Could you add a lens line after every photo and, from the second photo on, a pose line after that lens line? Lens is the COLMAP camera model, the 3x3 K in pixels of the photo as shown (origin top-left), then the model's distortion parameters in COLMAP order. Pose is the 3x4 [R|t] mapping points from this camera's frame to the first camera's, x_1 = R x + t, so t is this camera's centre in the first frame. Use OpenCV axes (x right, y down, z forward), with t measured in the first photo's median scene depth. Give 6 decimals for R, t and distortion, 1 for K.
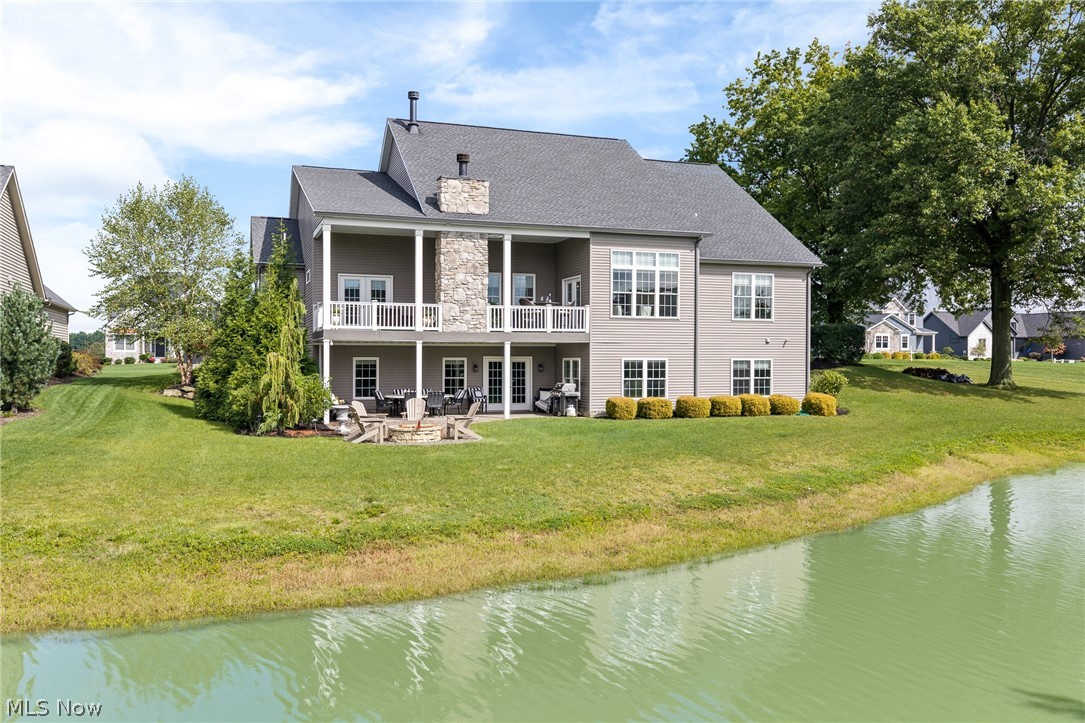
lens RADIAL K [[910.8, 0, 542.5], [0, 910.8, 361.5], [0, 0, 1]] dist [0.012331, -0.001824]
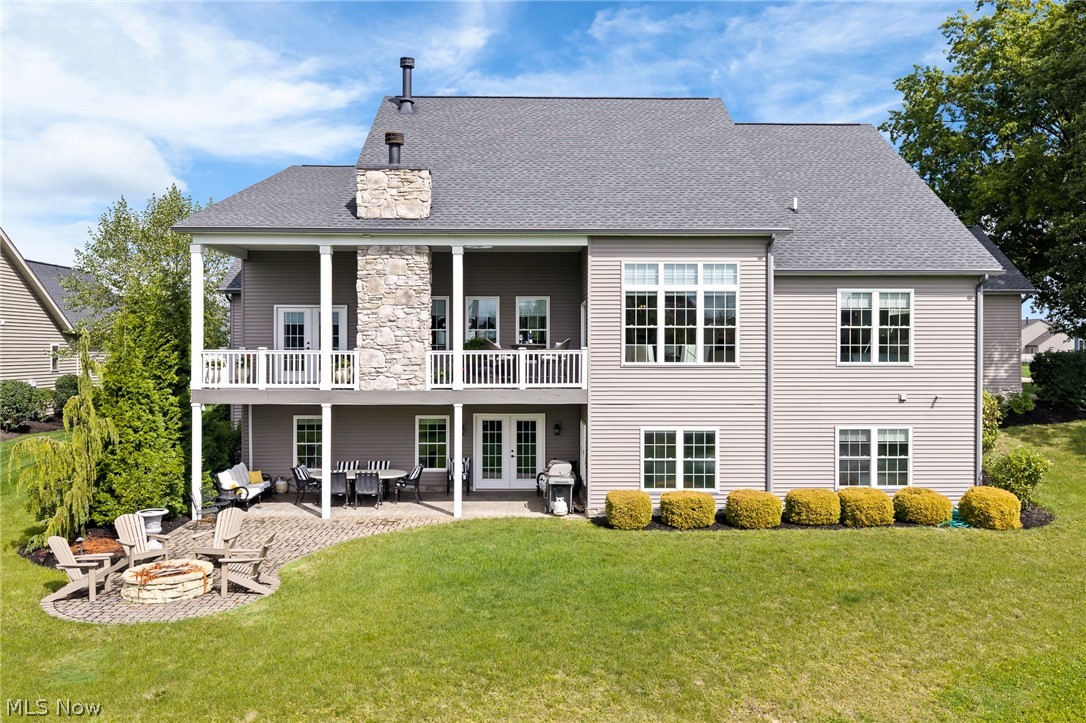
lens RADIAL K [[887.3, 0, 542.6], [0, 887.3, 345.8], [0, 0, 1]] dist [0.036785, -0.084617]
pose [[0.948577, -0.003267, -0.316529, 0.220823], [0.001431, 0.999981, -0.006034, -0.058007], [0.316542, 0.005271, 0.948564, 0.373152]]
